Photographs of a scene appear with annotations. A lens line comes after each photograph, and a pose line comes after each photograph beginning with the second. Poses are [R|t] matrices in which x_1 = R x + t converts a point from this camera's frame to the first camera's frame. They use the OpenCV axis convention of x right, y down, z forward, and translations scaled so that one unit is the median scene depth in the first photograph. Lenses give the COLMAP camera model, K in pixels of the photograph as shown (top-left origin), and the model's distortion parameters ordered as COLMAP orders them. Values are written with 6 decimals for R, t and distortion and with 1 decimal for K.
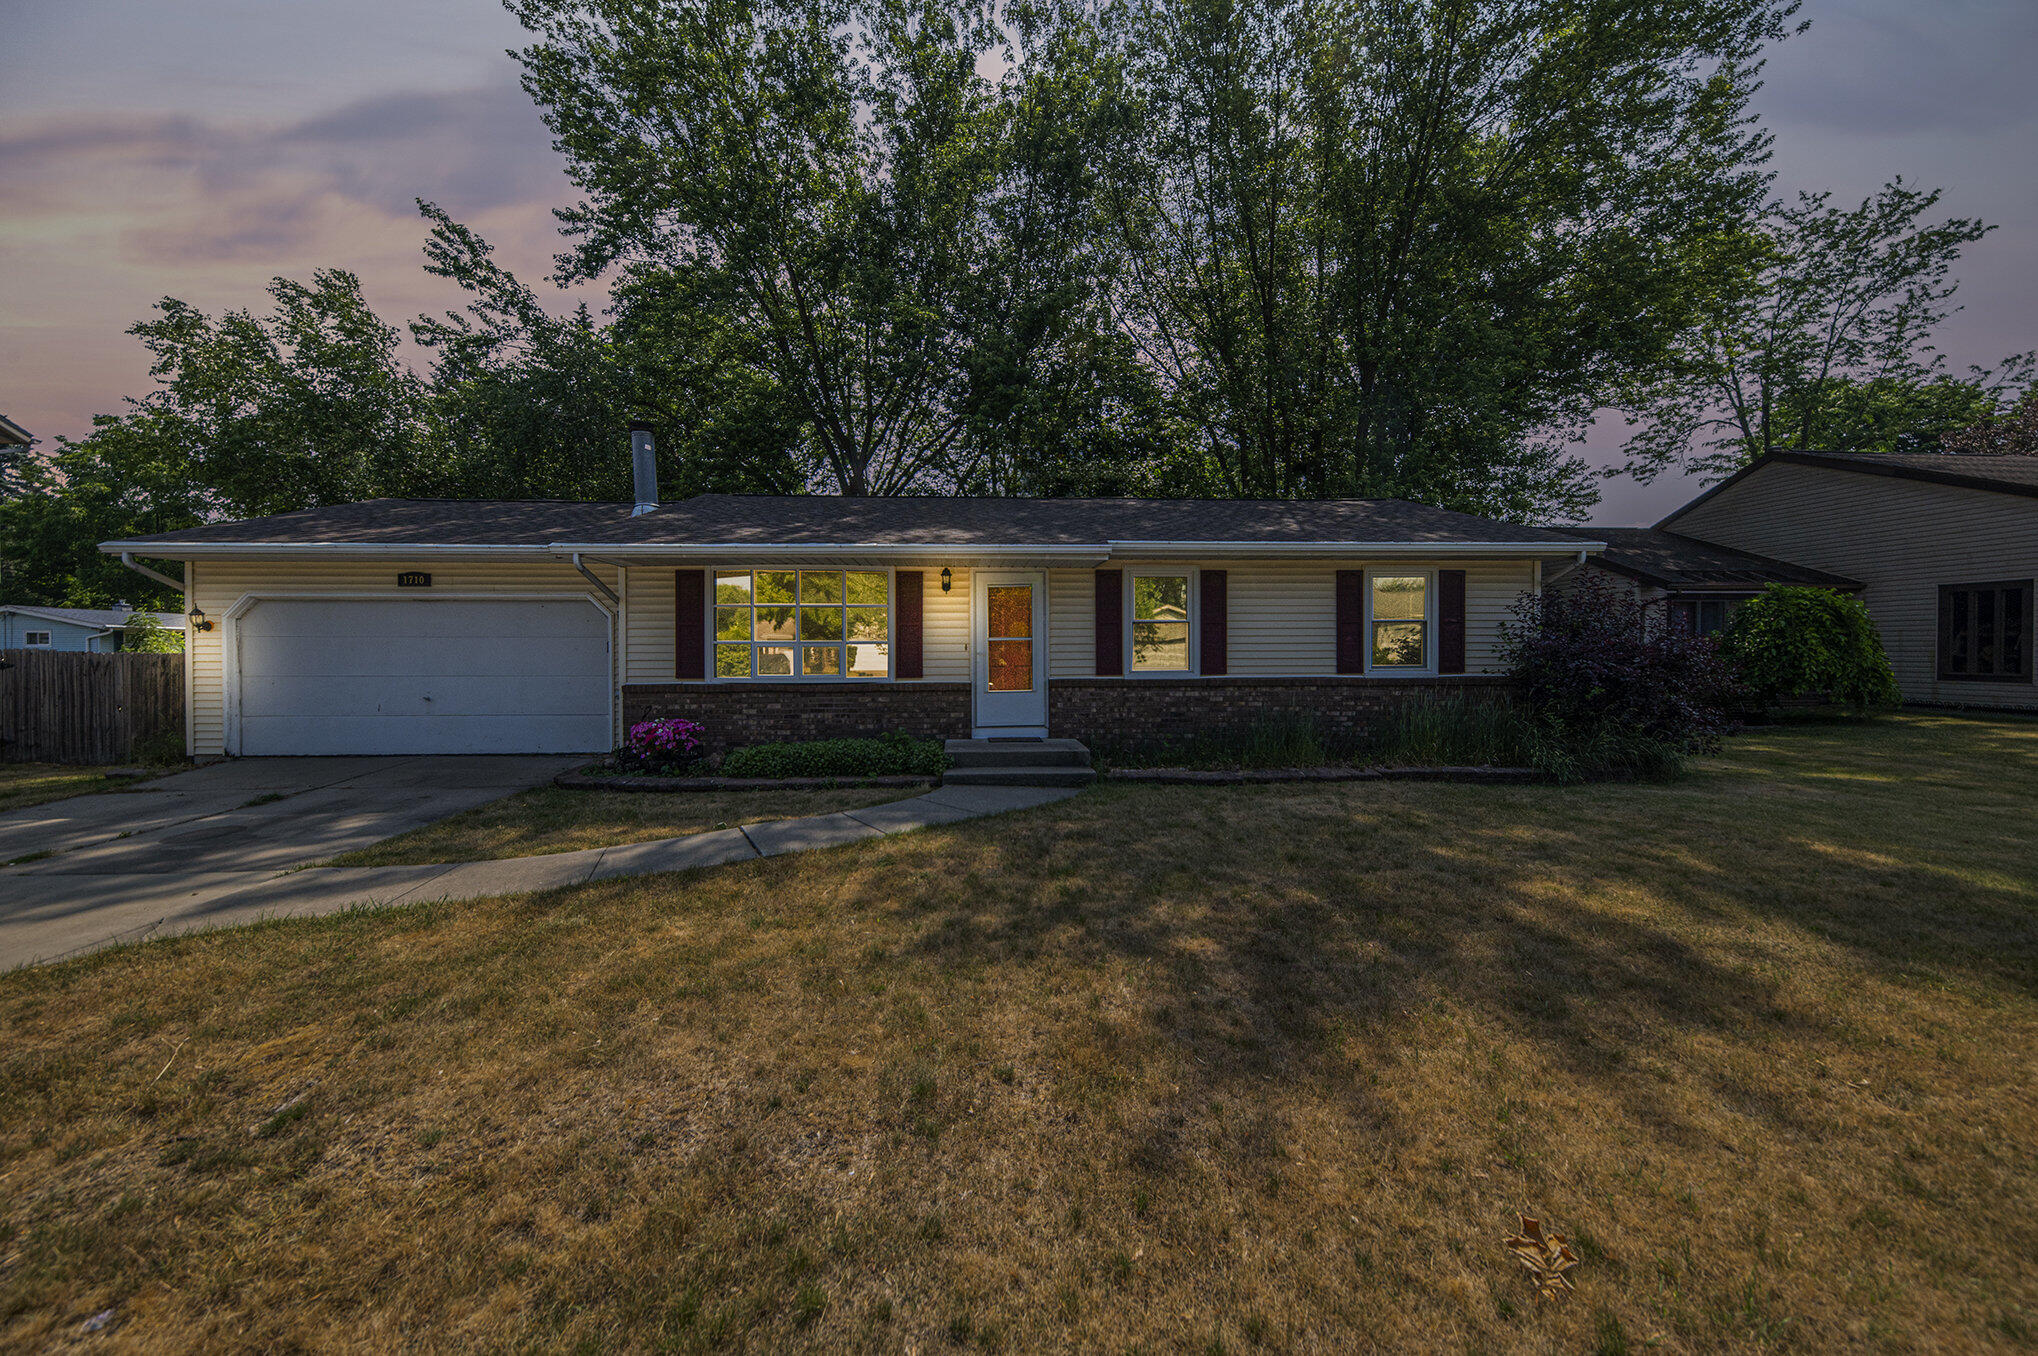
lens RADIAL K [[685.5, 0, 1006.8], [0, 685.5, 671.4], [0, 0, 1]] dist [0.009973, -0.003772]
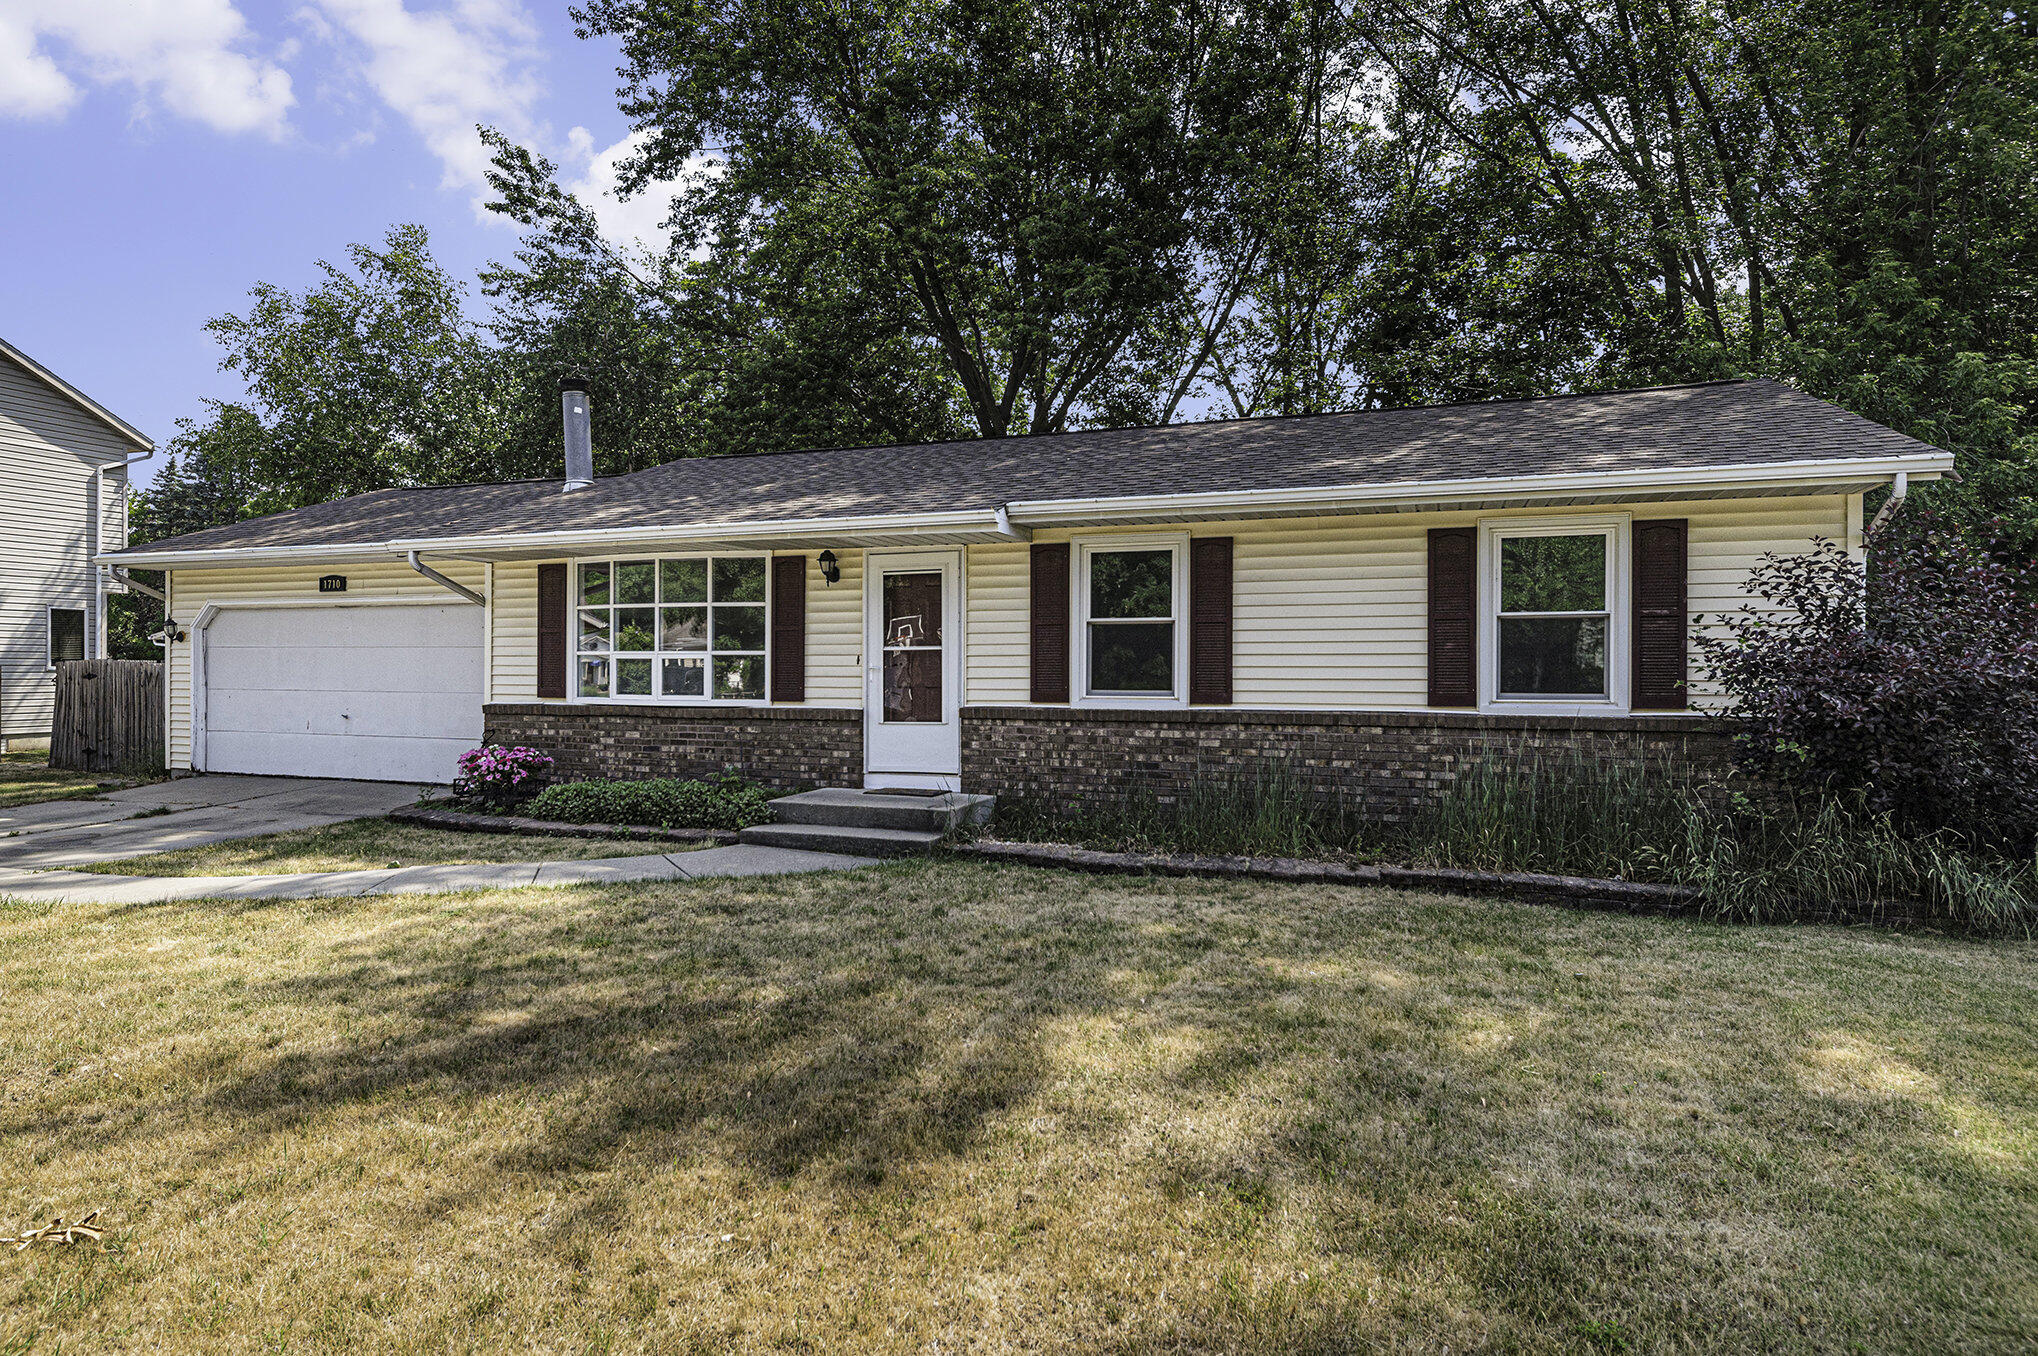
lens RADIAL K [[1118.0, 0, 1015.1], [0, 1118.0, 688.0], [0, 0, 1]] dist [0.013104, 0.000451]
pose [[0.922529, 0.011642, -0.385752, 0.530902], [-0.014888, 0.999874, -0.005427, -0.002018], [0.385641, 0.010750, 0.922586, -0.010496]]
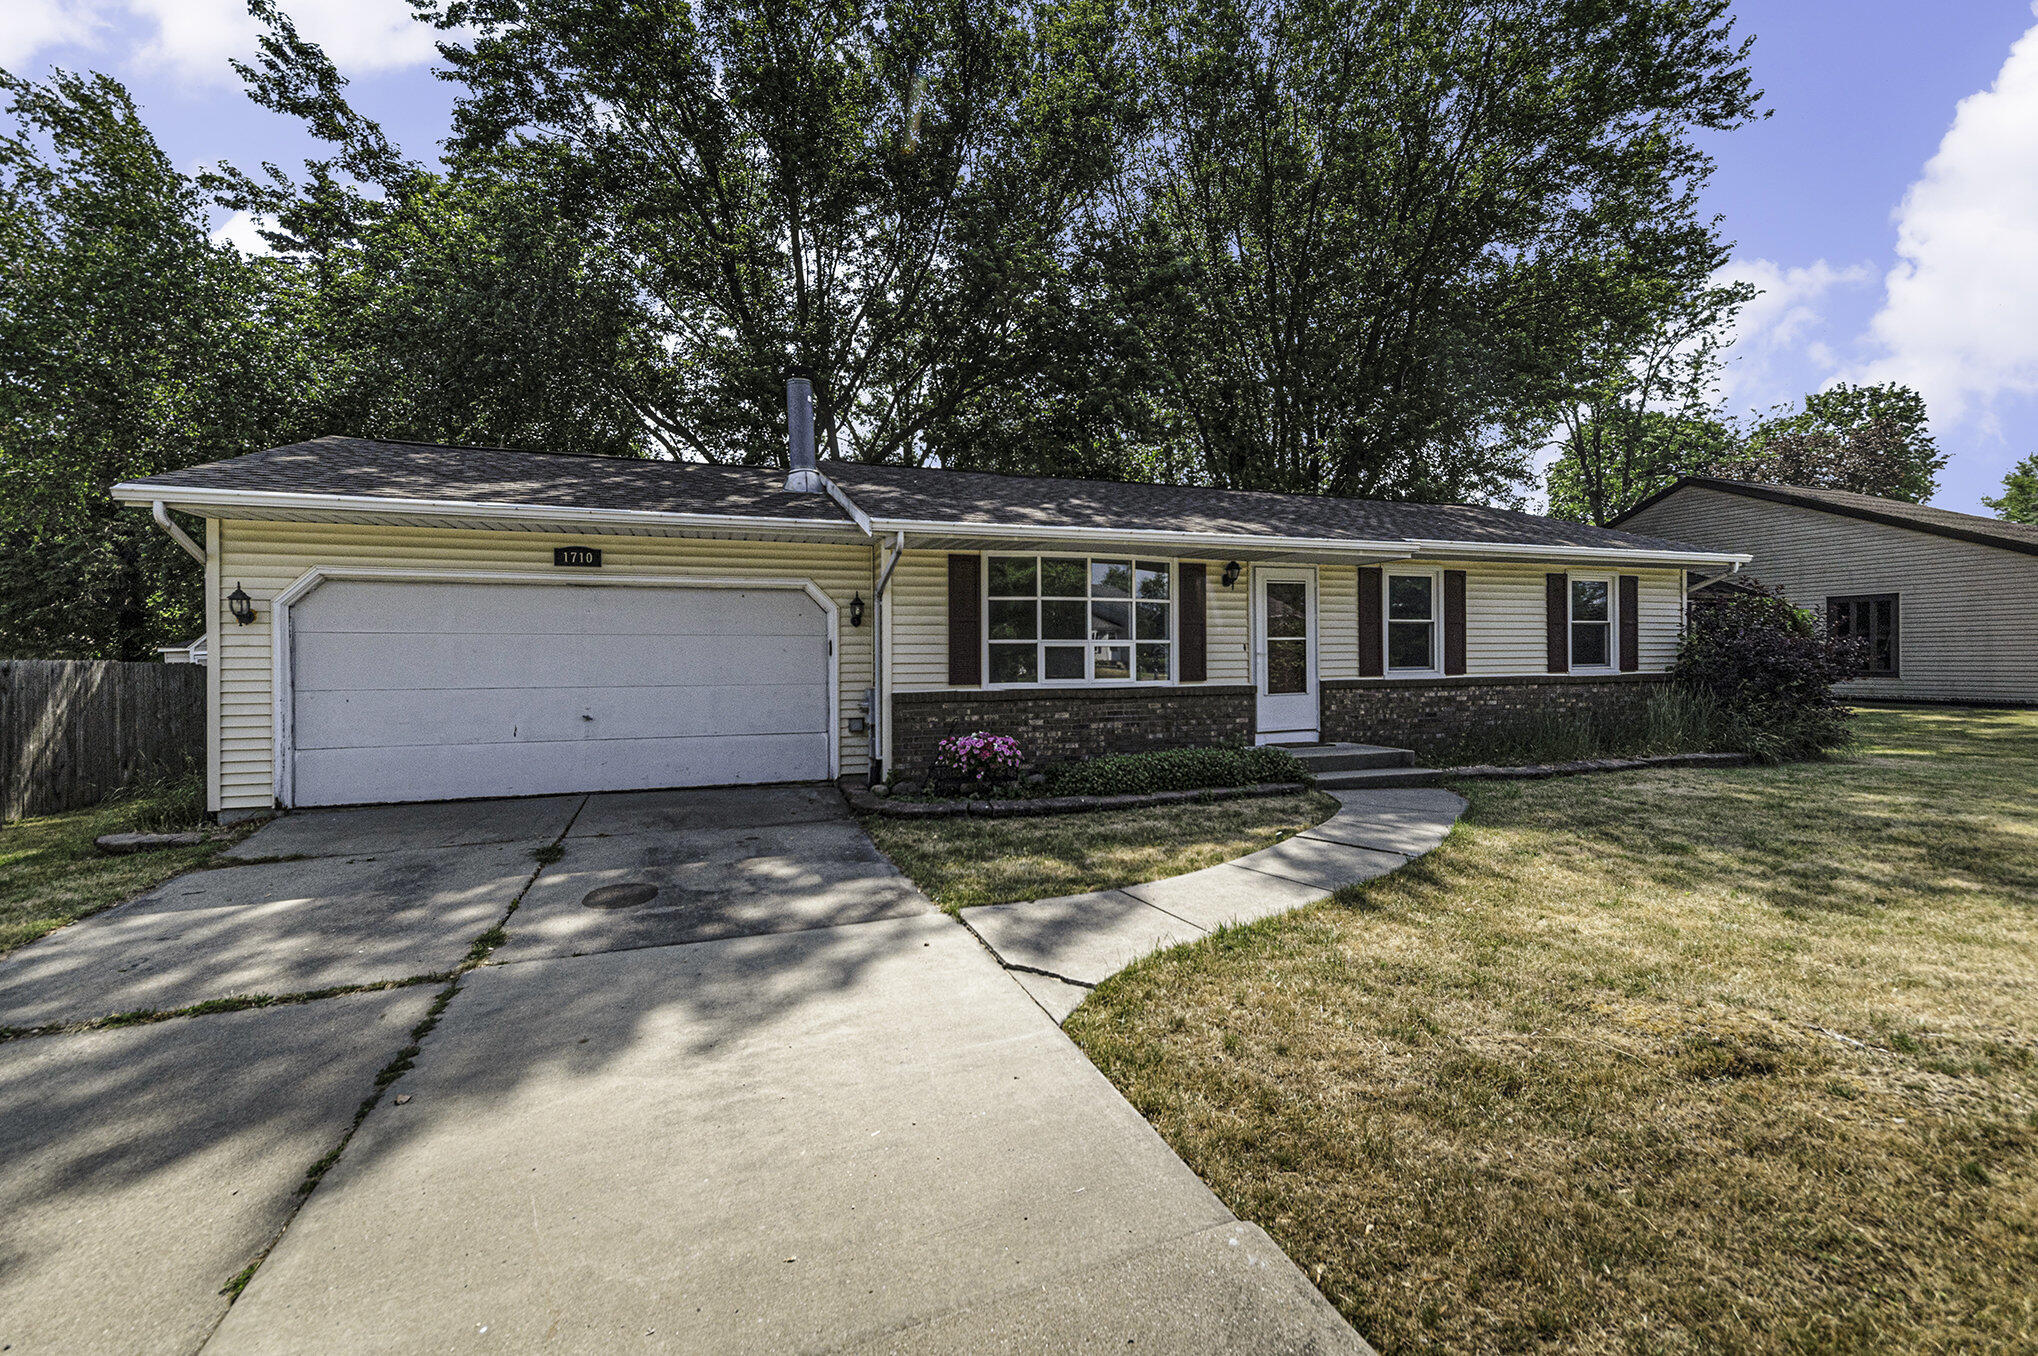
lens RADIAL K [[814.2, 0, 1019.0], [0, 814.2, 678.0], [0, 0, 1]] dist [0.007131, 0.000126]
pose [[0.961453, -0.011126, 0.274744, -0.643169], [0.012570, 0.999915, -0.003497, 0.006169], [-0.274682, 0.006815, 0.961511, 0.025653]]
